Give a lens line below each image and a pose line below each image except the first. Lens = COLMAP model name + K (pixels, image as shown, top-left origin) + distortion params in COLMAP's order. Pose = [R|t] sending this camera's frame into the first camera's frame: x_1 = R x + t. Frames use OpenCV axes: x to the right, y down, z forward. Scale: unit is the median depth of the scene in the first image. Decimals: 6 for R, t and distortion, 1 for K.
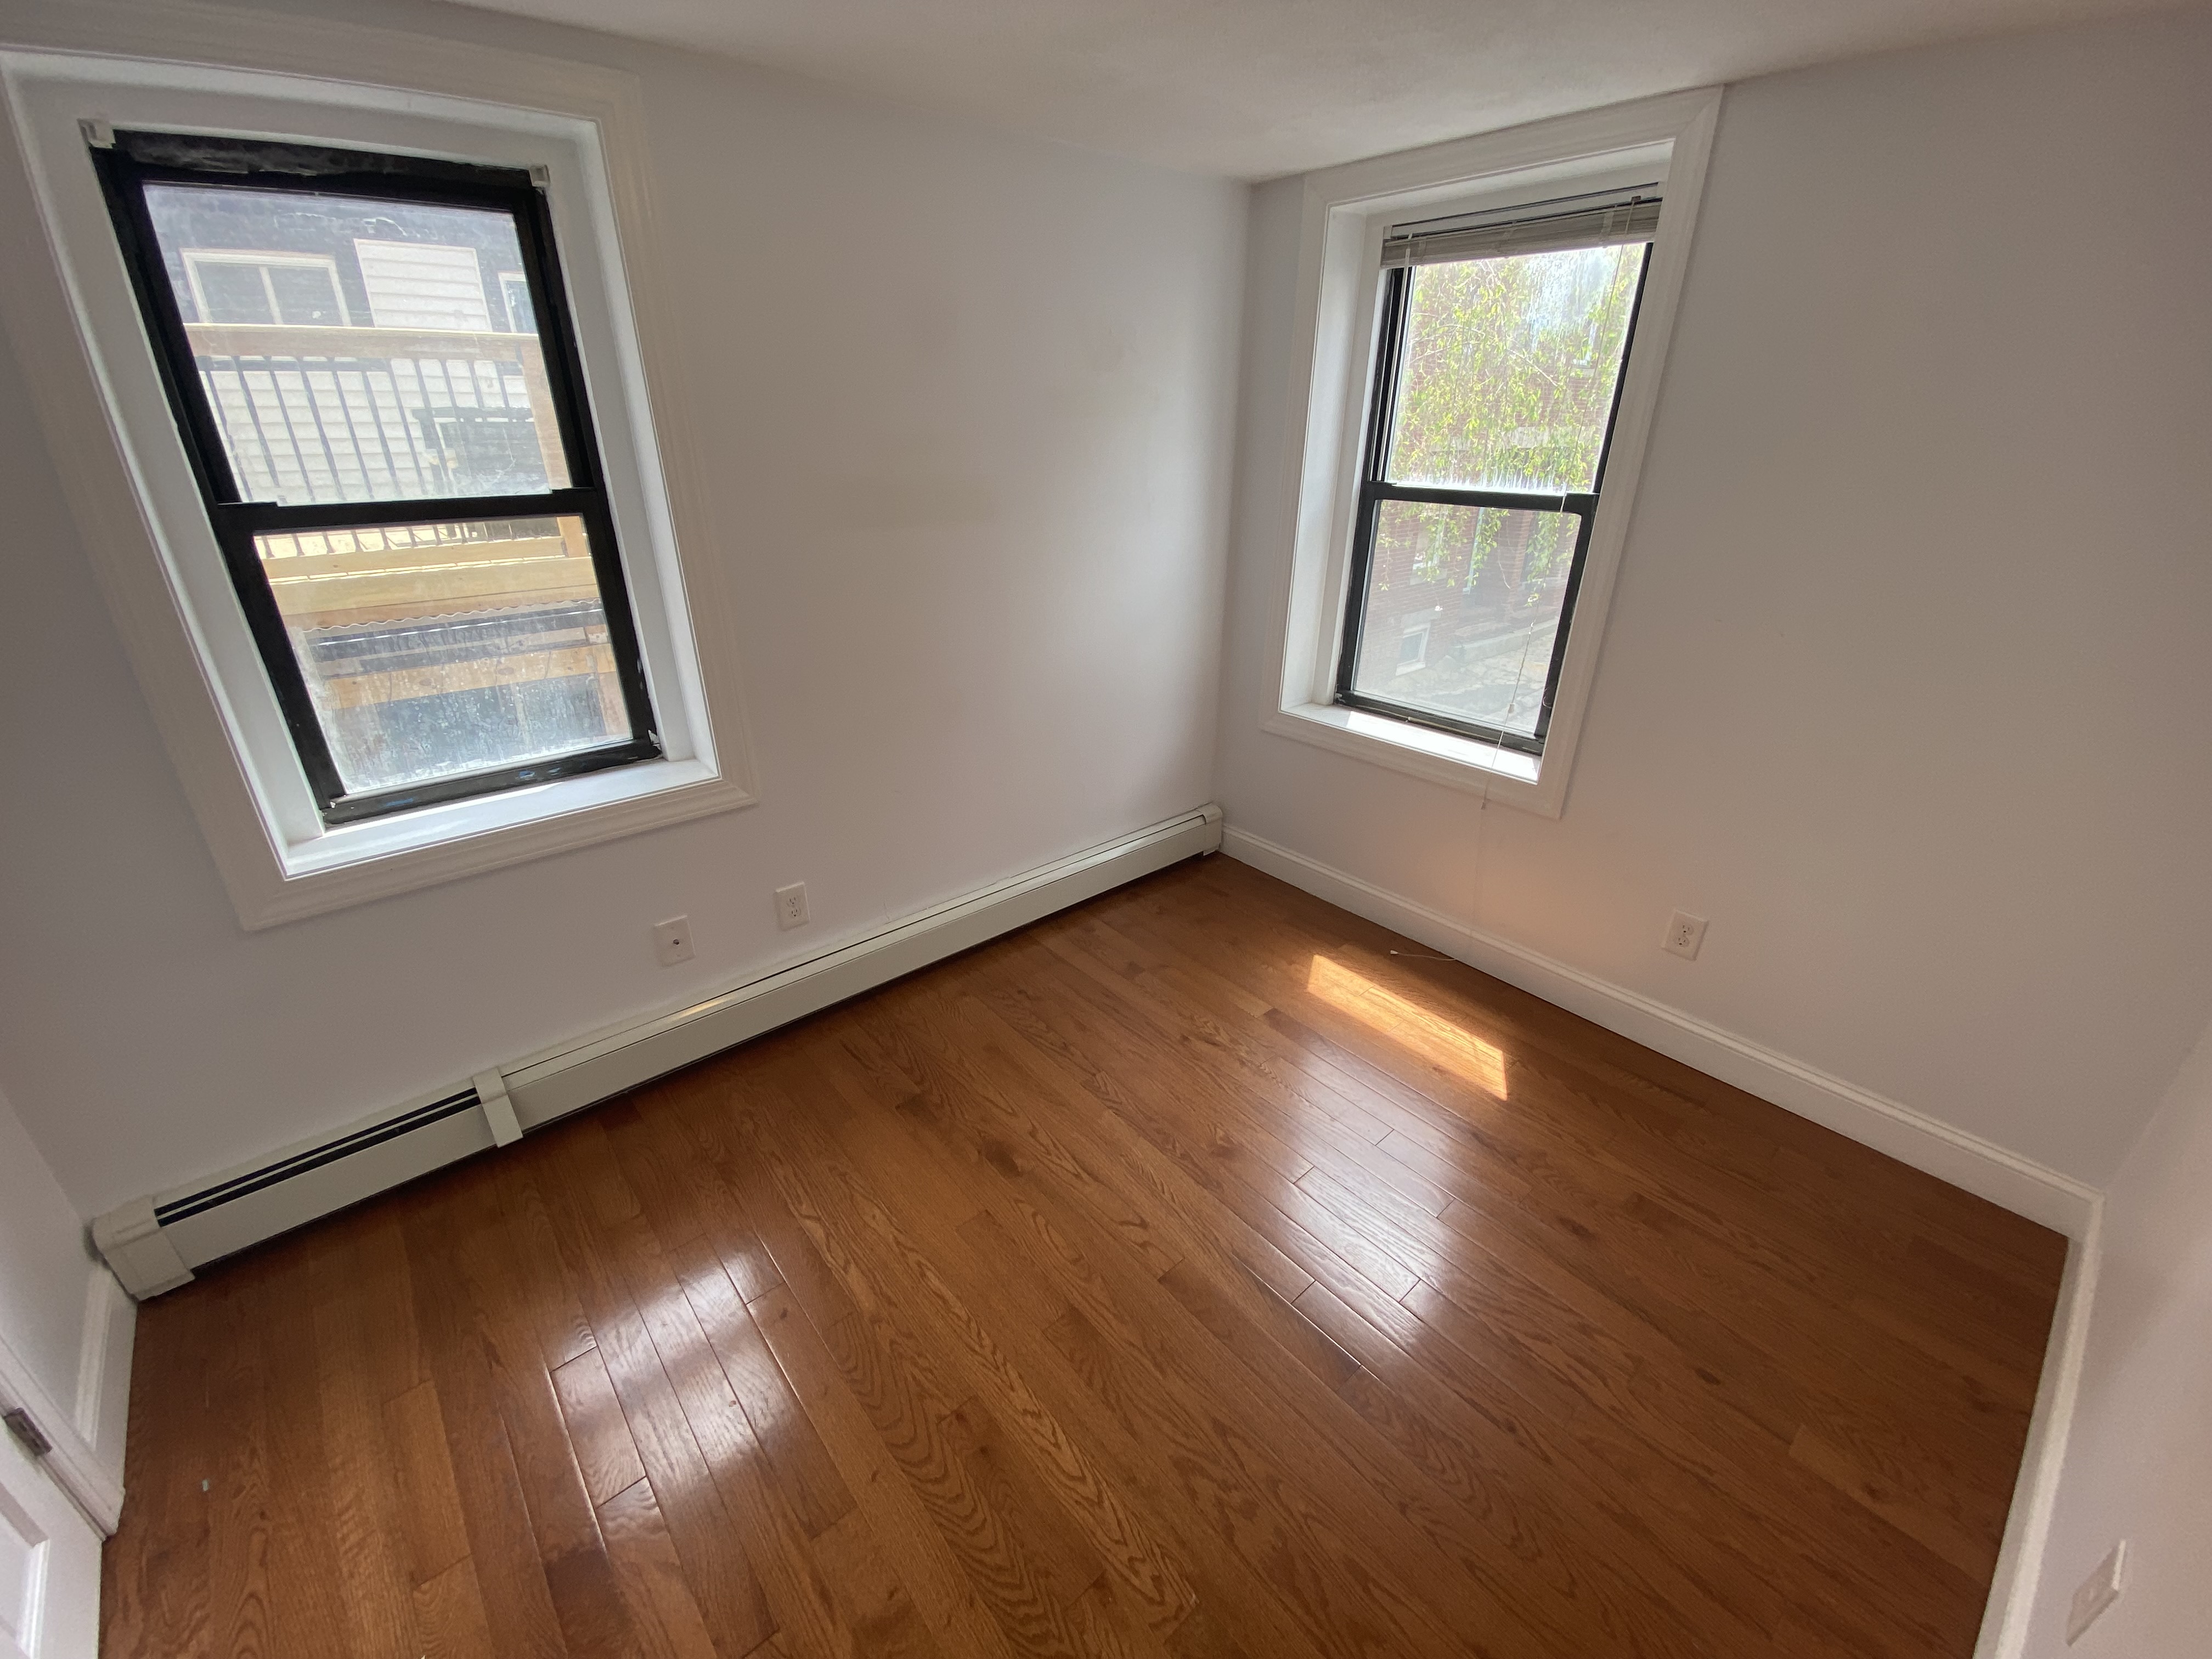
lens RADIAL K [[894.5, 0, 1101.7], [0, 894.5, 819.6], [0, 0, 1]] dist [0.050268, -0.032677]
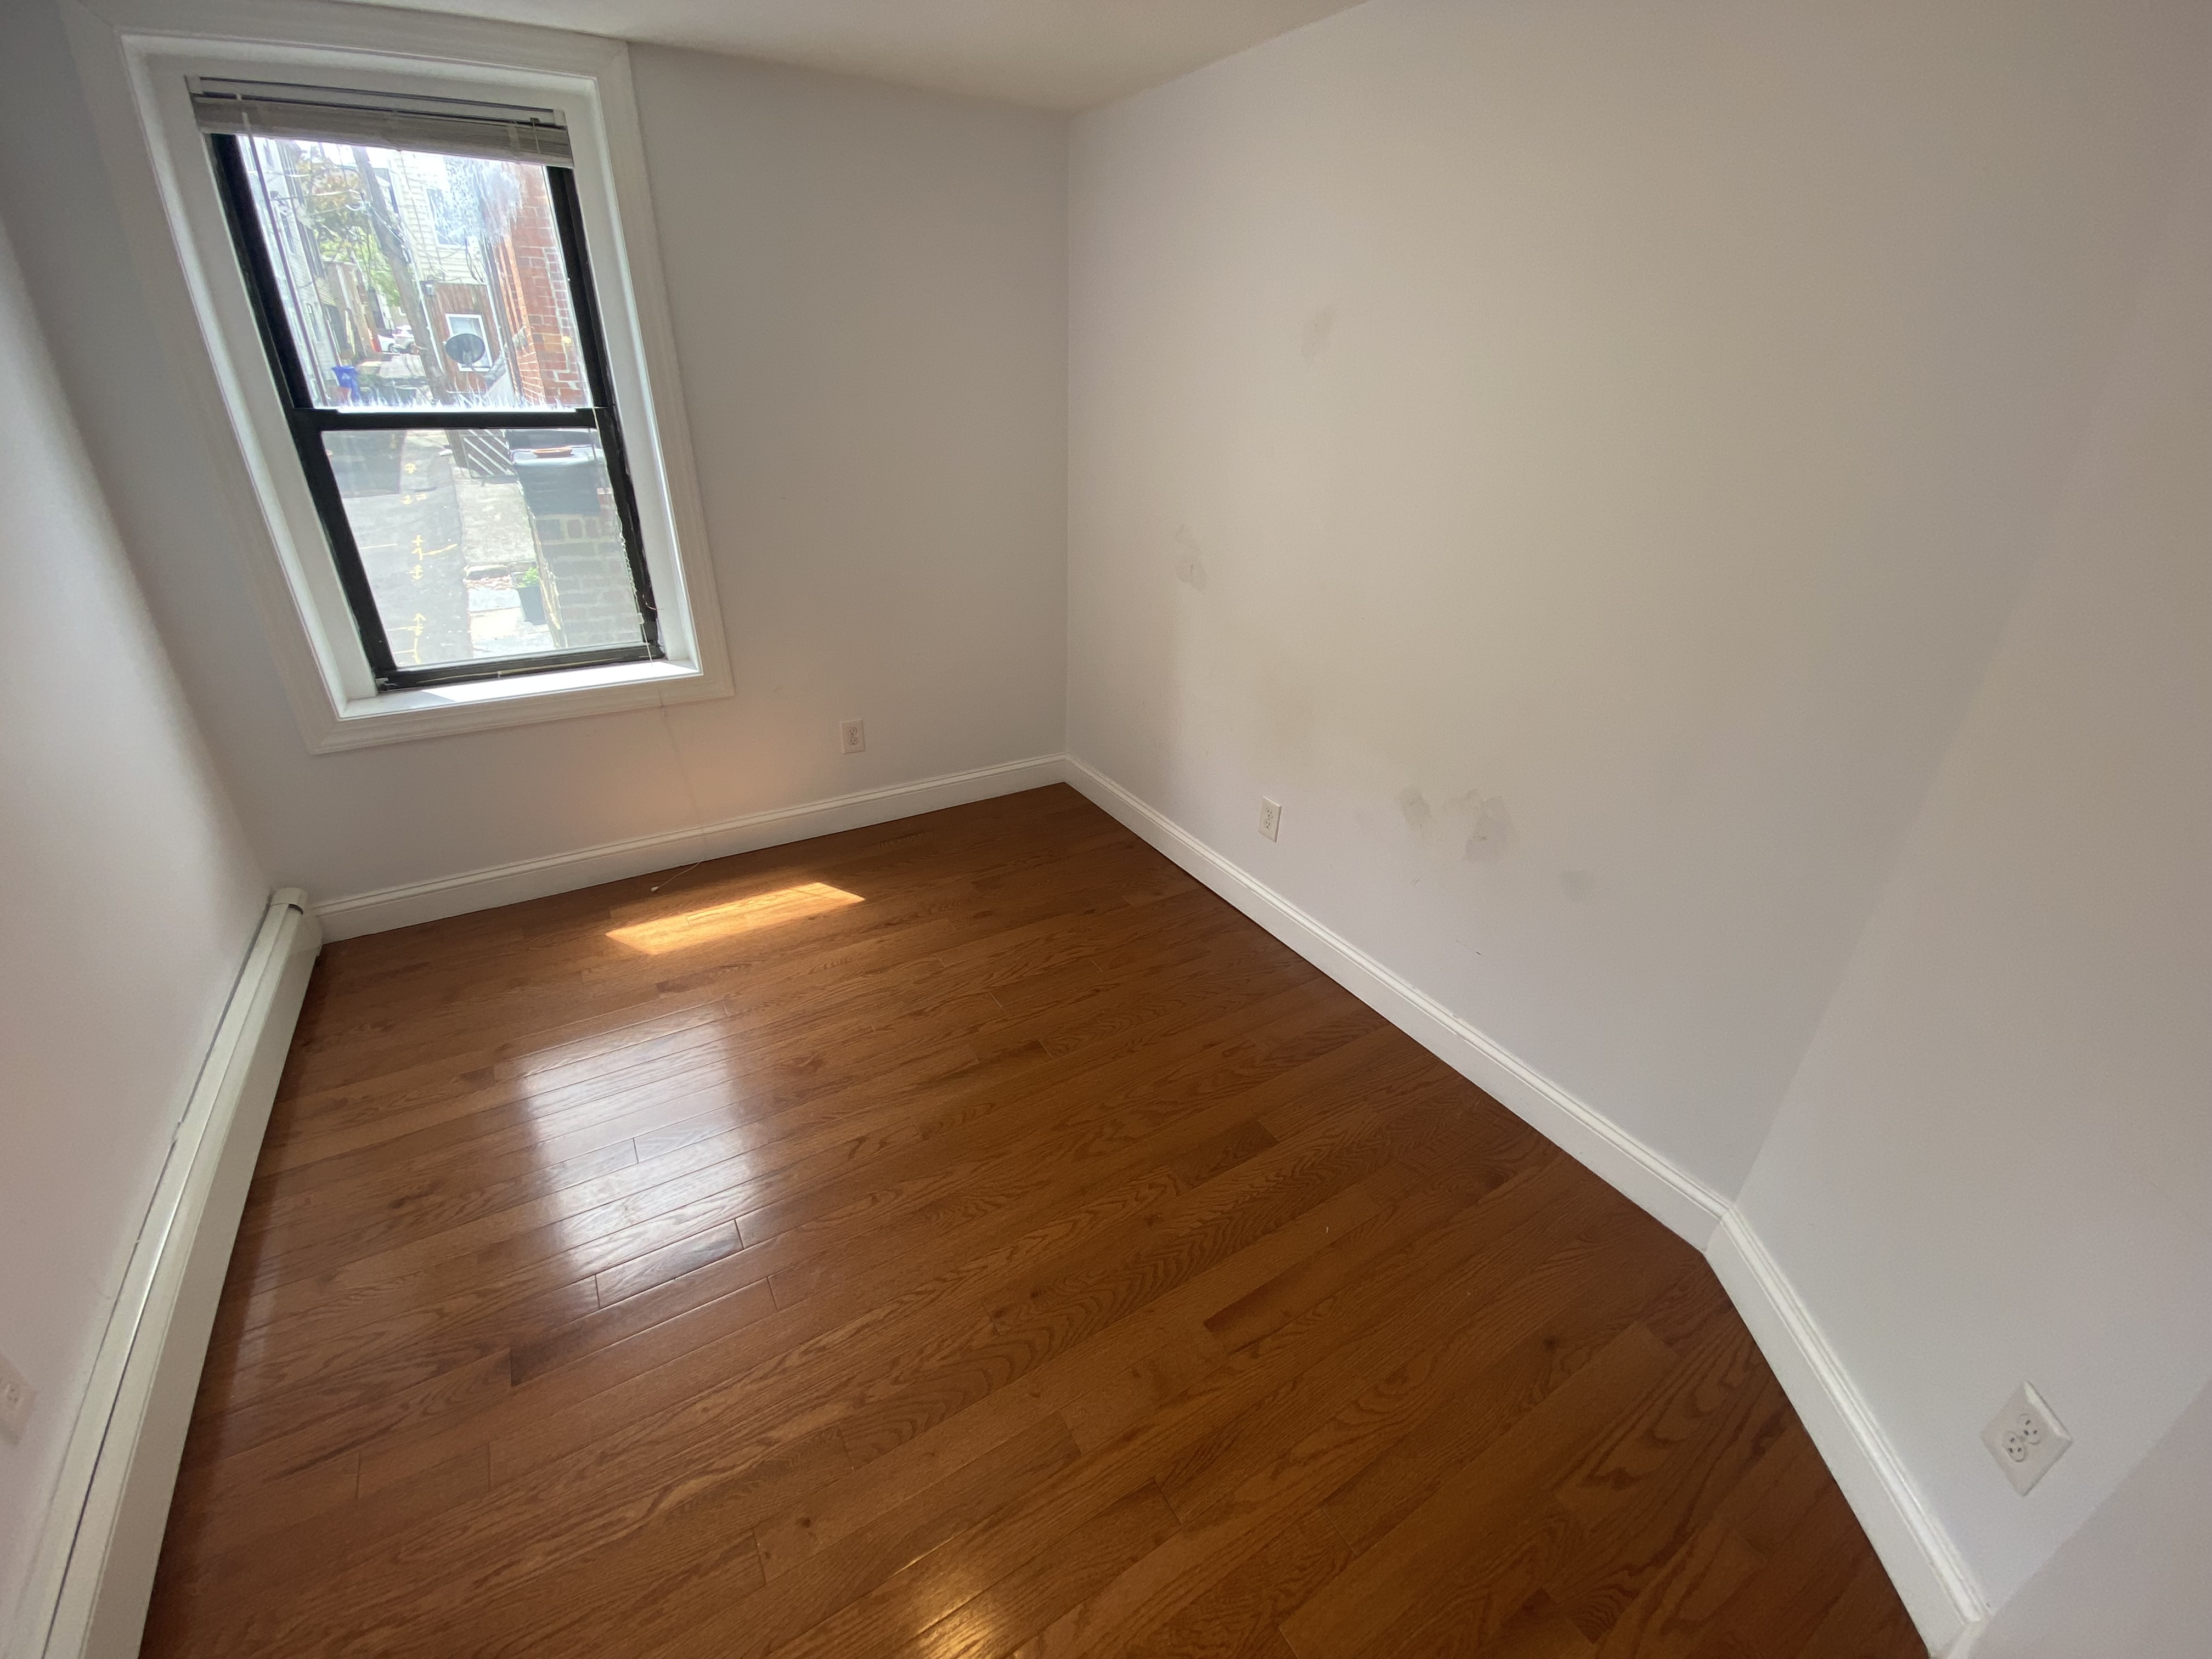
lens RADIAL K [[870.0, 0, 1103.8], [0, 870.0, 822.1], [0, 0, 1]] dist [0.021792, -0.018046]
pose [[0.168318, -0.442813, 0.880674, -0.614042], [0.388086, 0.851034, 0.353738, -0.096855], [-0.906123, 0.282236, 0.315093, 0.341517]]
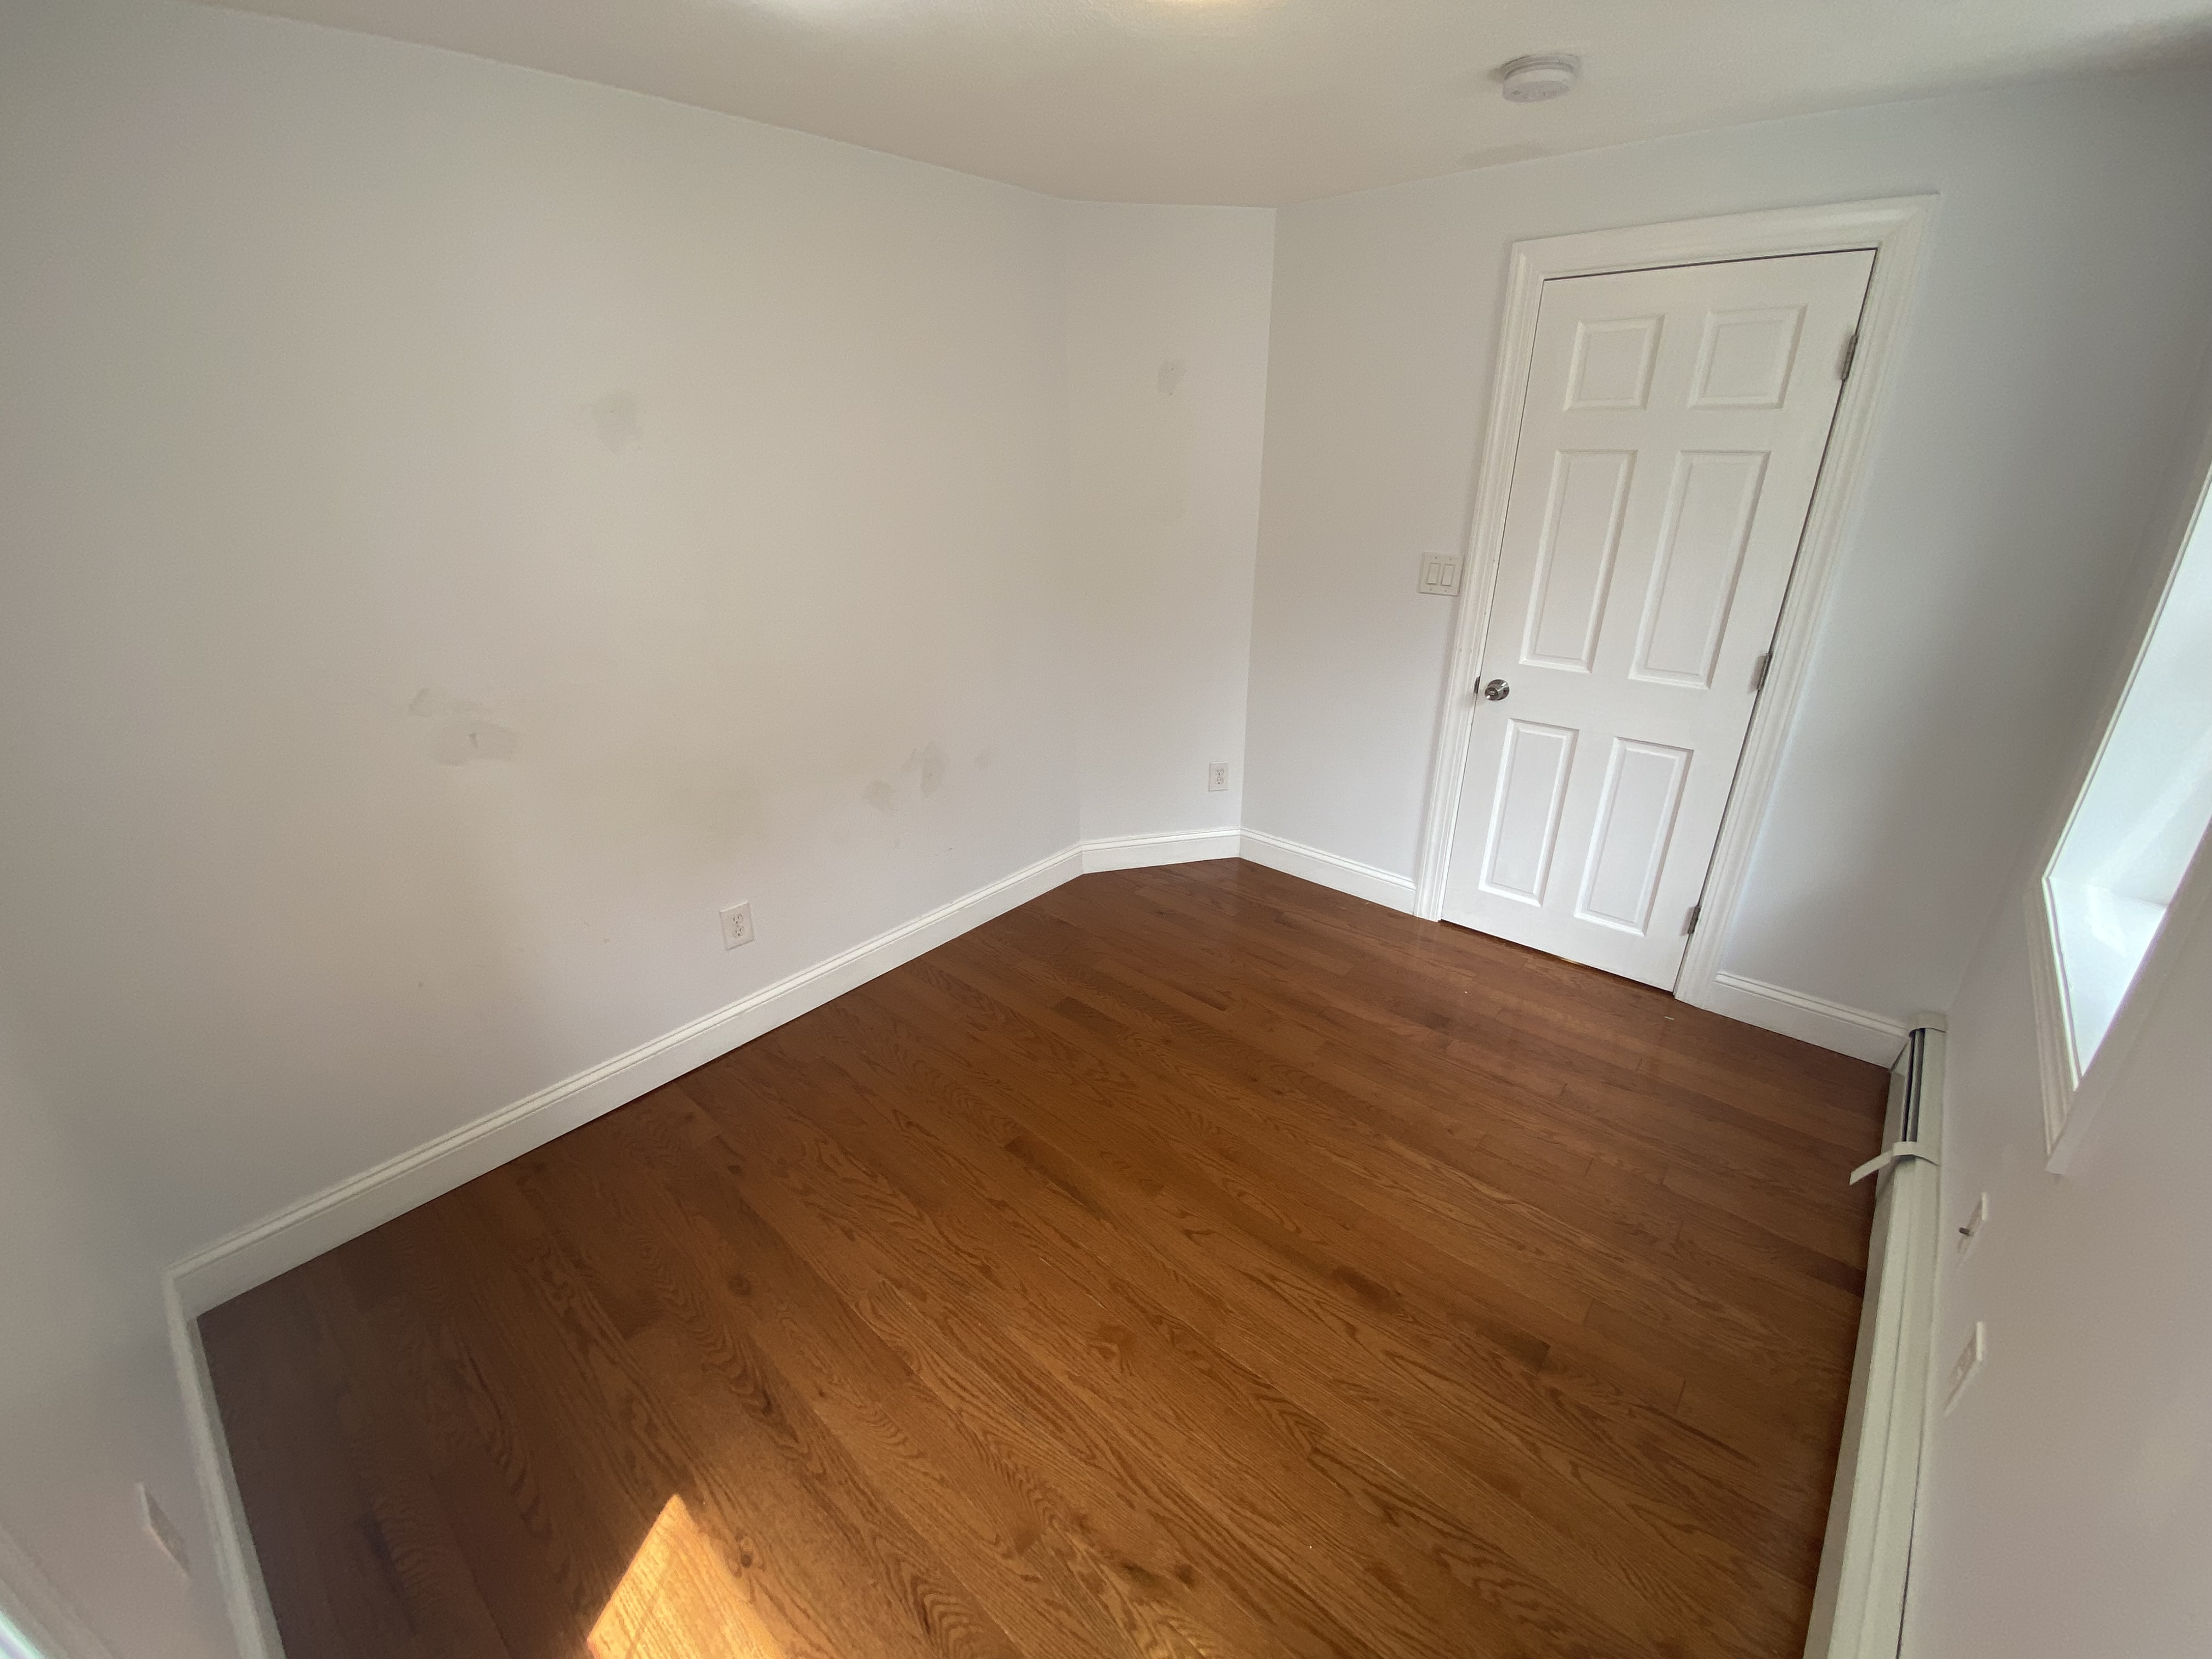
lens RADIAL K [[907.2, 0, 1062.4], [0, 907.2, 812.4], [0, 0, 1]] dist [0.052307, -0.034289]
pose [[-0.995253, 0.041489, -0.088033, 0.254359], [-0.036189, 0.681926, 0.730525, -0.605476], [0.090341, 0.730243, -0.677188, 1.332297]]
